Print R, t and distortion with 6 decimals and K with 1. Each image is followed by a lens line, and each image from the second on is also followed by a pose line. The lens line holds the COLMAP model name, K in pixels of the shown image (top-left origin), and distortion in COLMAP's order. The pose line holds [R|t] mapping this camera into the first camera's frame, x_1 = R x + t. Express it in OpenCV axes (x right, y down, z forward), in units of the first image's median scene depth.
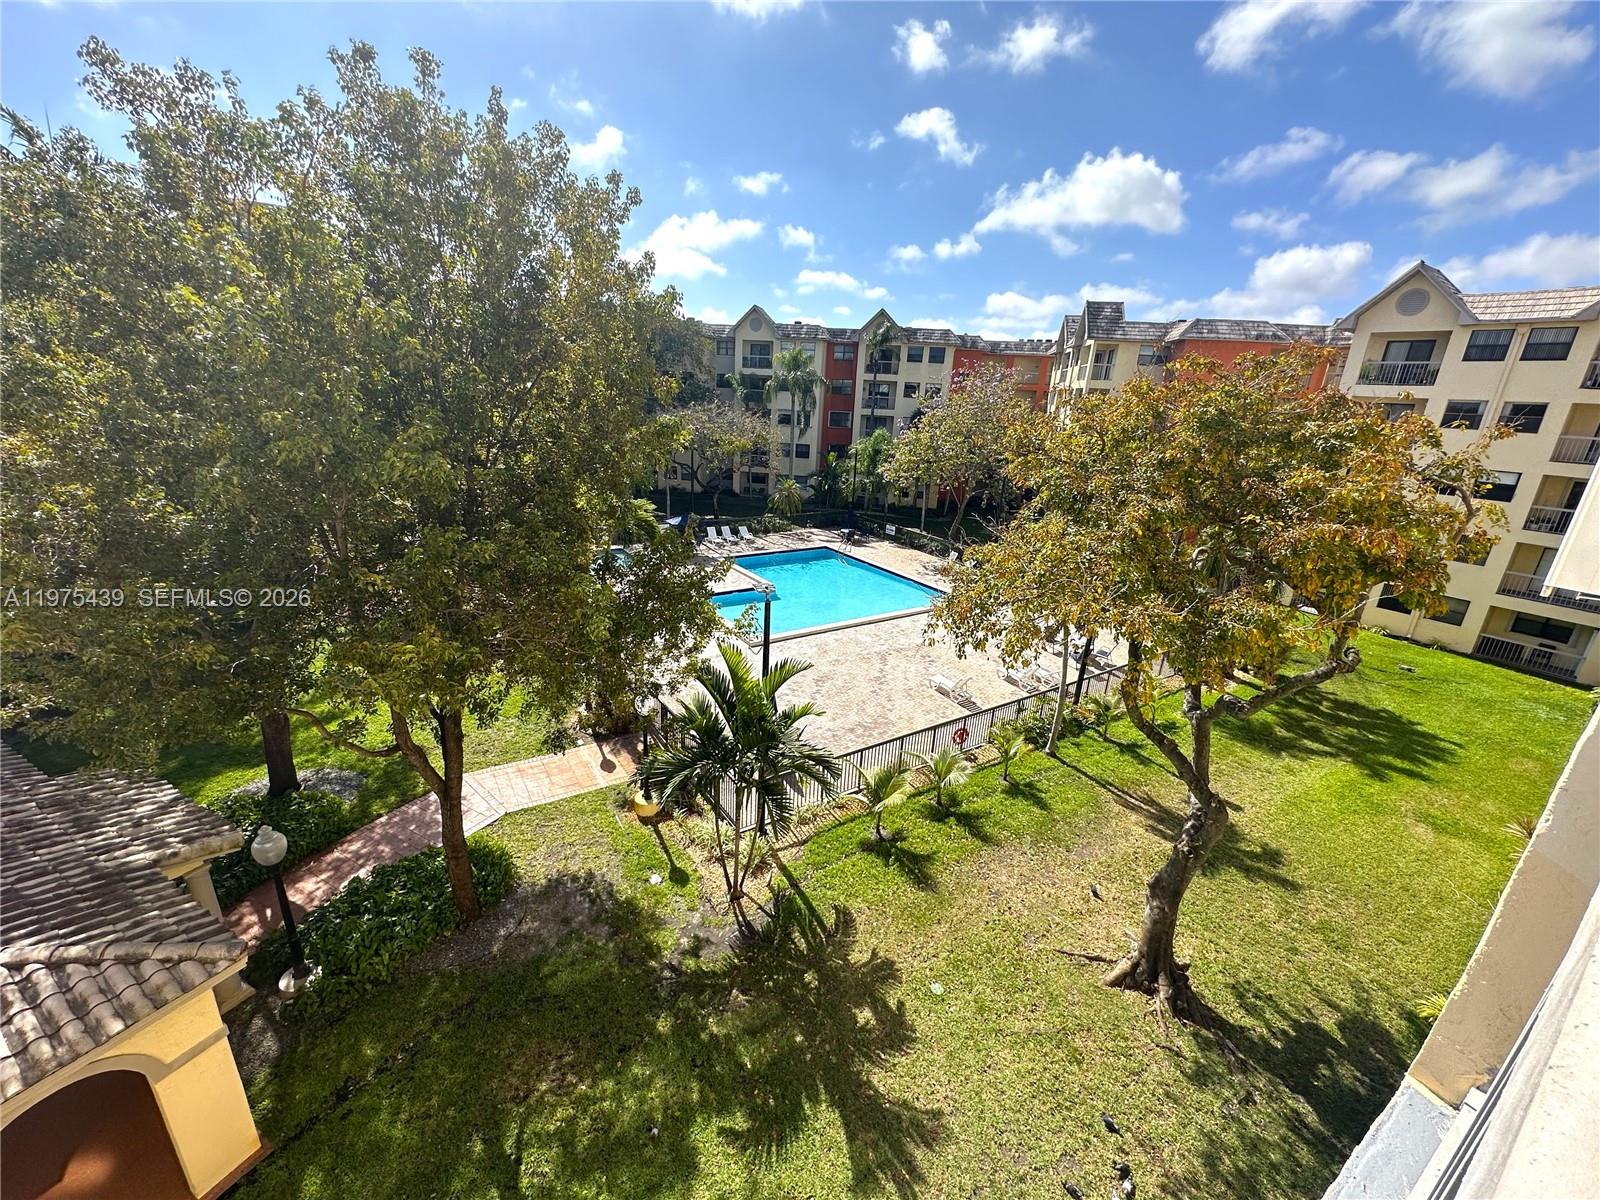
lens RADIAL K [[639.9, 0, 800.0], [0, 639.9, 597.9], [0, 0, 1]] dist [-0.004365, 0.001056]
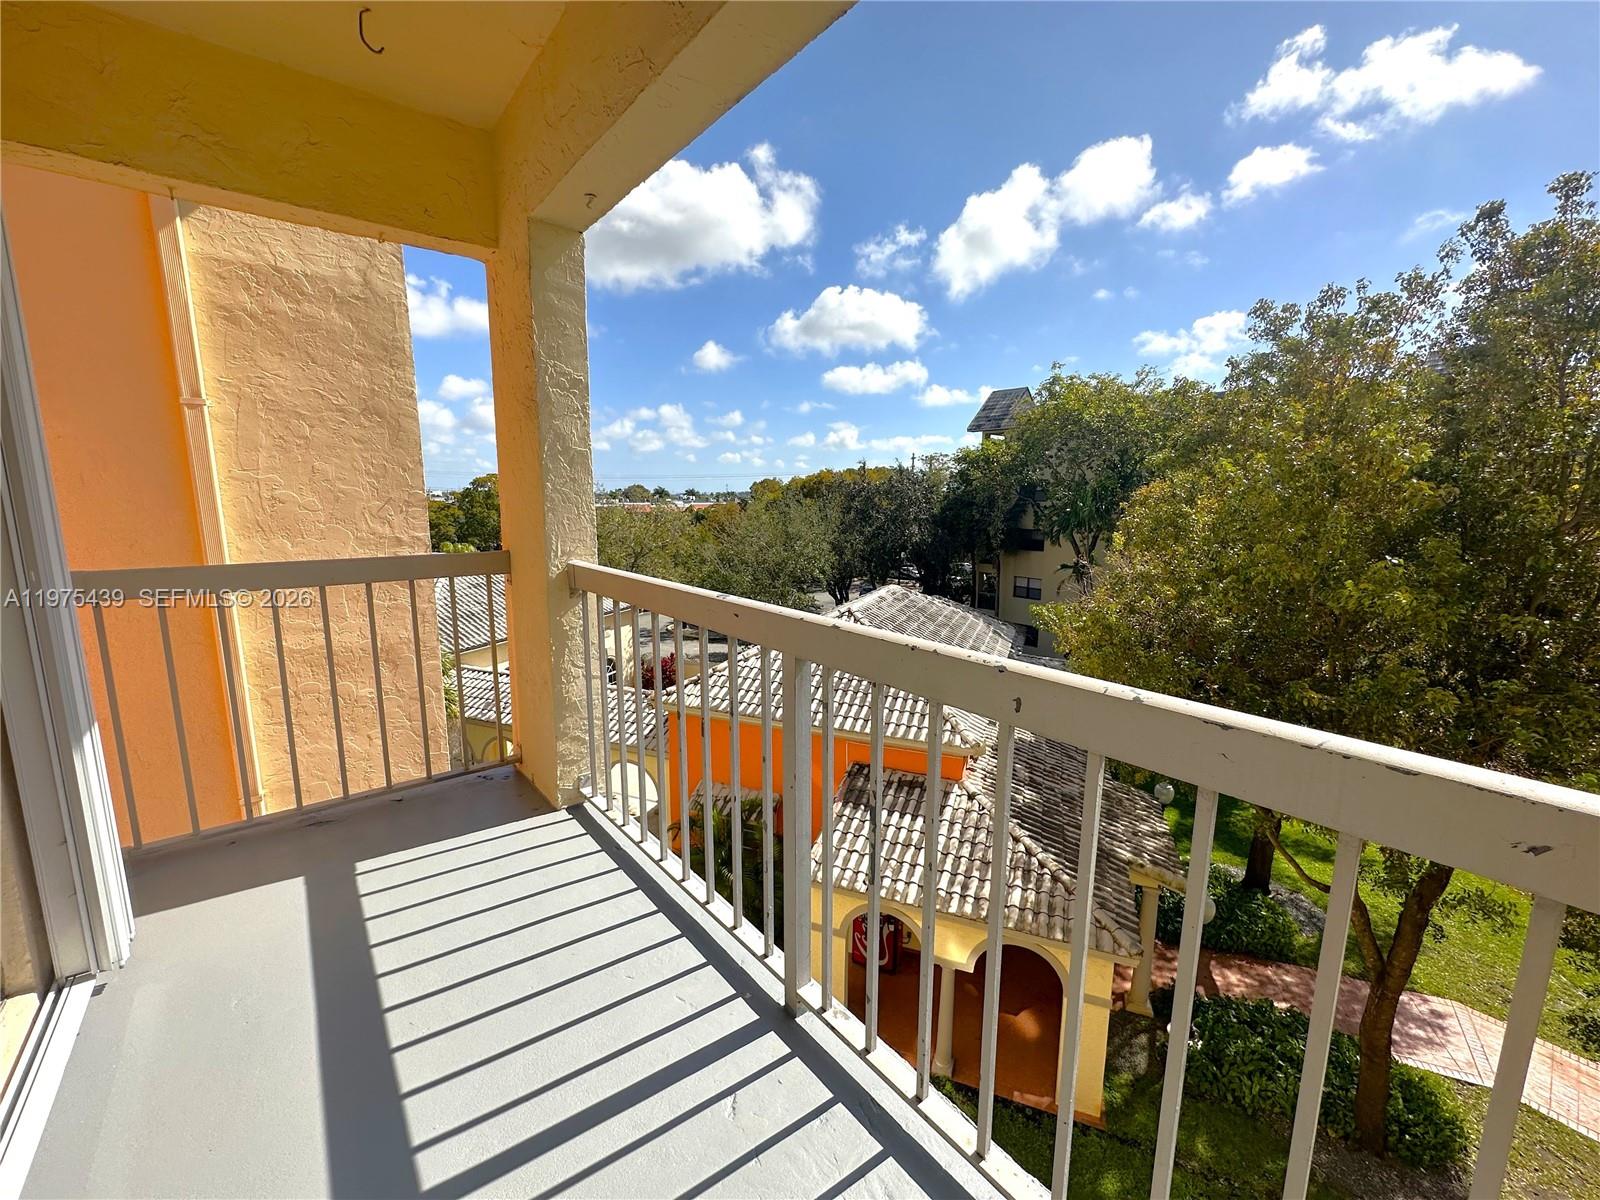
lens RADIAL K [[689.9, 0, 800.7], [0, 689.9, 610.9], [0, 0, 1]] dist [0.000062, 0.000028]
pose [[0.101359, 0.111845, -0.988543, 0.292210], [-0.309803, 0.947801, 0.075470, 0.016292], [0.945383, 0.298604, 0.130718, -0.004968]]
